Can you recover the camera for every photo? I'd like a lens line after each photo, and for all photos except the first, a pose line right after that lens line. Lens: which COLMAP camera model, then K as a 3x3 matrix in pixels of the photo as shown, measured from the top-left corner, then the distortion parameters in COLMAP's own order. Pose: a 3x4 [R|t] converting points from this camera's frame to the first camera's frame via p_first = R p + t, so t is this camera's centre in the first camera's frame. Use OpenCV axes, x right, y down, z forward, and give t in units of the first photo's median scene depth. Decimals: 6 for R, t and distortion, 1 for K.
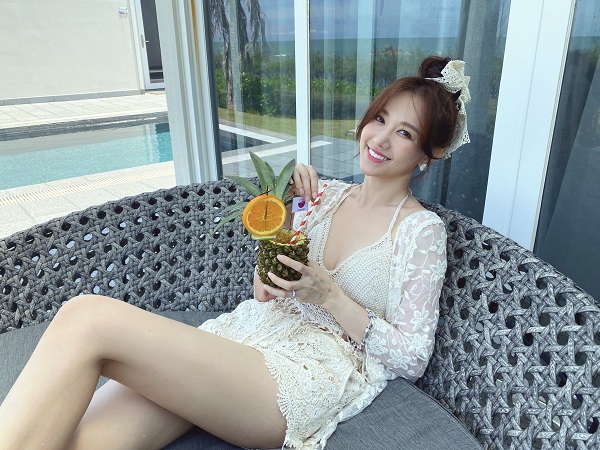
lens RADIAL K [[478.6, 0, 300.5], [0, 478.6, 241.0], [0, 0, 1]] dist [0.112114, 0.005977]
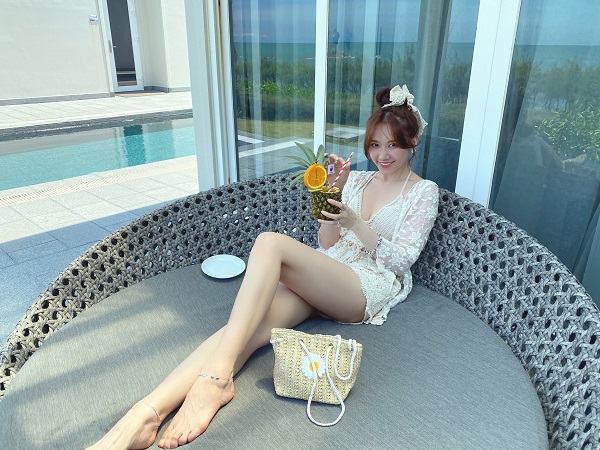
lens RADIAL K [[461.1, 0, 299.3], [0, 461.1, 224.5], [0, 0, 1]] dist [0.123638, -0.000616]
pose [[0.995089, -0.018242, 0.097286, -0.274557], [0.020716, 0.999486, -0.024481, 0.070712], [-0.096789, 0.026376, 0.994955, -0.438153]]
